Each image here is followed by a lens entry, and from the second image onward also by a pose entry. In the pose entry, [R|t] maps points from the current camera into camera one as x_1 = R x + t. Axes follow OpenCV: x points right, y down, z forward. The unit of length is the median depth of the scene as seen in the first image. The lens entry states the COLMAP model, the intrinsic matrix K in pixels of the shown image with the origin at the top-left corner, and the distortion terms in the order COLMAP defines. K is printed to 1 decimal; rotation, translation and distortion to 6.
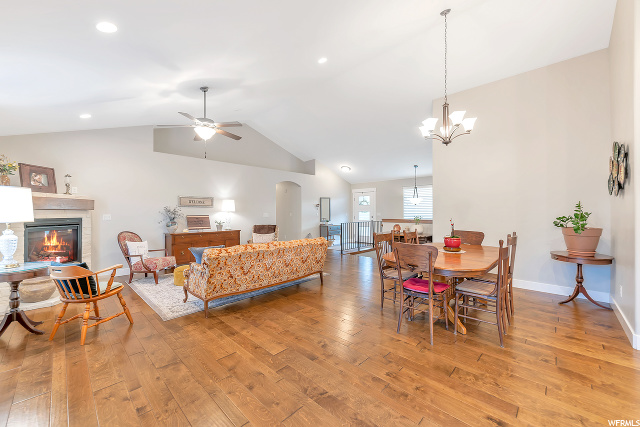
lens RADIAL K [[253.7, 0, 320.0], [0, 253.7, 213.5], [0, 0, 1]] dist [0.000346, 0.000035]
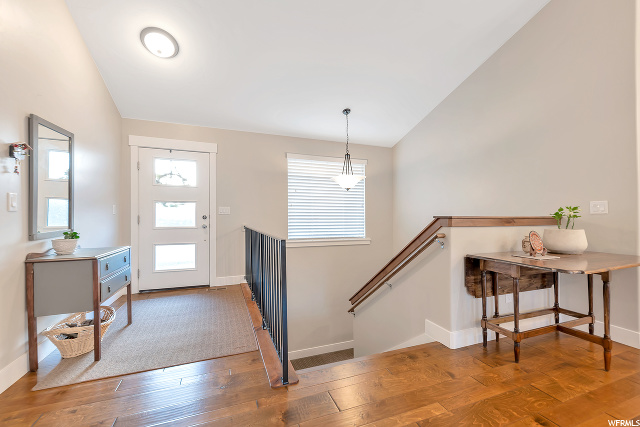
lens RADIAL K [[253.7, 0, 320.0], [0, 253.7, 213.5], [0, 0, 1]] dist [0.000346, 0.000035]
pose [[0.429902, 0.007972, 0.902840, -0.070239], [-0.000641, 0.999963, -0.008525, 0.011440], [-0.902875, 0.003086, 0.429891, 0.683389]]
